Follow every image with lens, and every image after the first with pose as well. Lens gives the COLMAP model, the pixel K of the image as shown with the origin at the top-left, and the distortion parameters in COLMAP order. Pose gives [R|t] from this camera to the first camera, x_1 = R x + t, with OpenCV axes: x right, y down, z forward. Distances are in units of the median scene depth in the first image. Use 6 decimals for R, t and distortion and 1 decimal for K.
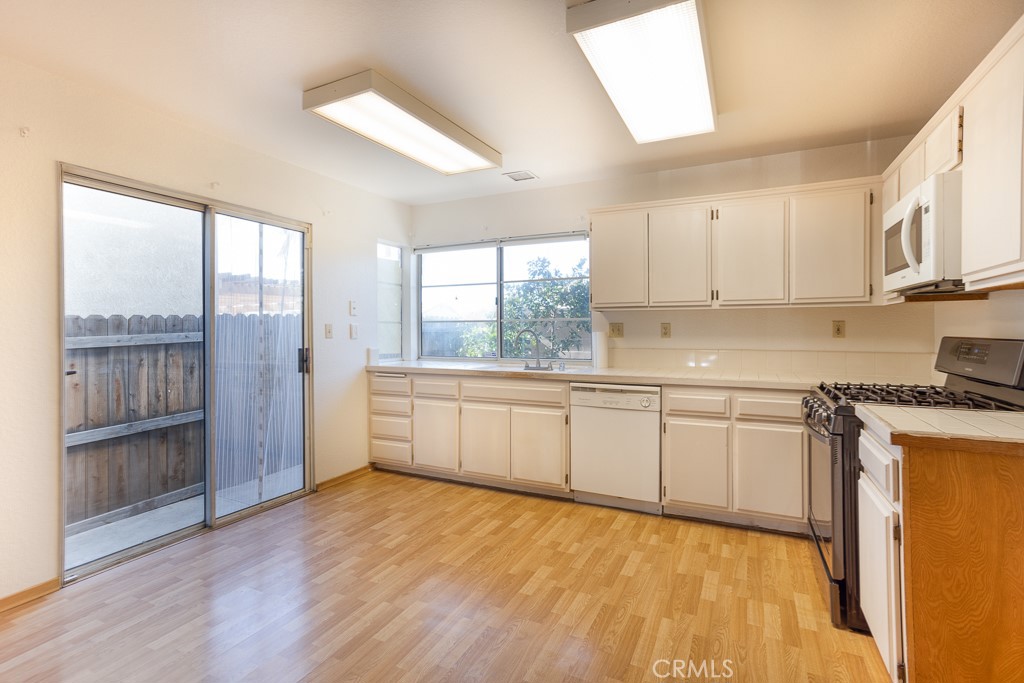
lens RADIAL K [[497.9, 0, 510.7], [0, 497.9, 325.9], [0, 0, 1]] dist [-0.032180, 0.035600]
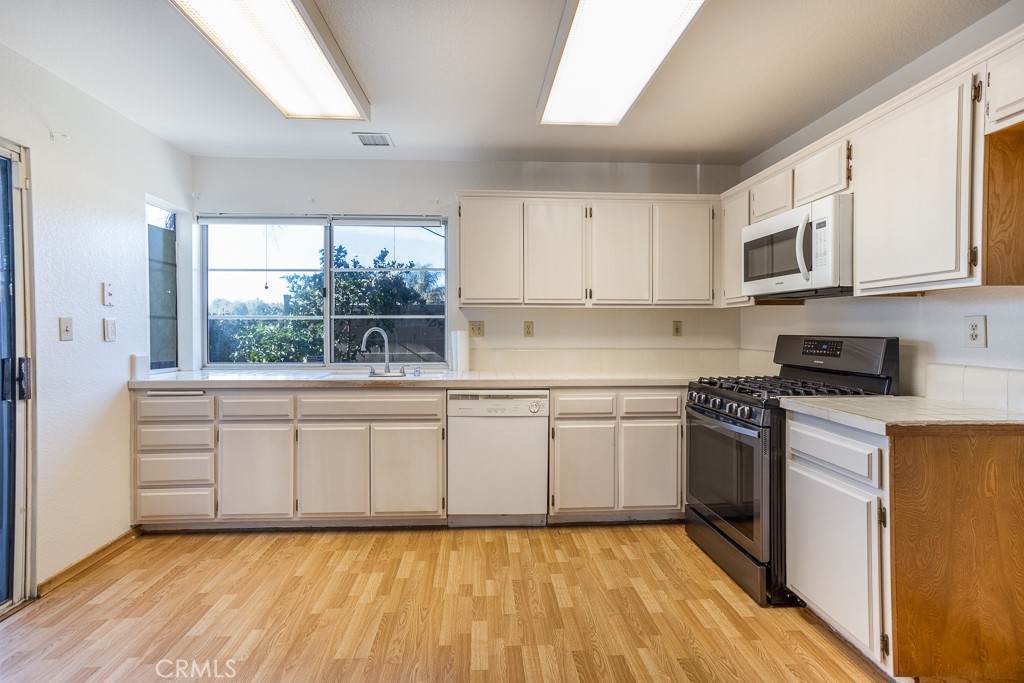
lens RADIAL K [[497.9, 0, 510.7], [0, 497.9, 325.9], [0, 0, 1]] dist [-0.032180, 0.035600]
pose [[0.871556, 0.005480, 0.490266, -0.216003], [-0.006381, 0.999980, 0.000166, 0.002802], [-0.490255, -0.003273, 0.871573, 0.212440]]
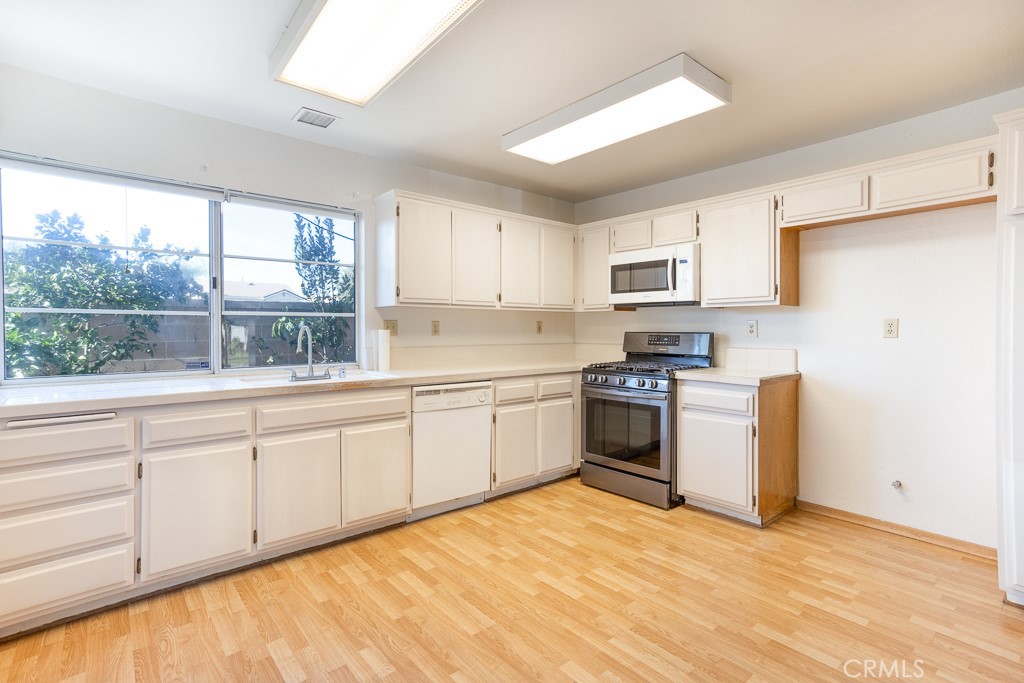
lens RADIAL K [[492.2, 0, 528.9], [0, 492.2, 326.6], [0, 0, 1]] dist [-0.034433, 0.033679]
pose [[0.386280, 0.006984, 0.922355, -0.627417], [-0.008101, 0.999958, -0.004179, 0.009591], [-0.922346, -0.005858, 0.386321, 0.503351]]
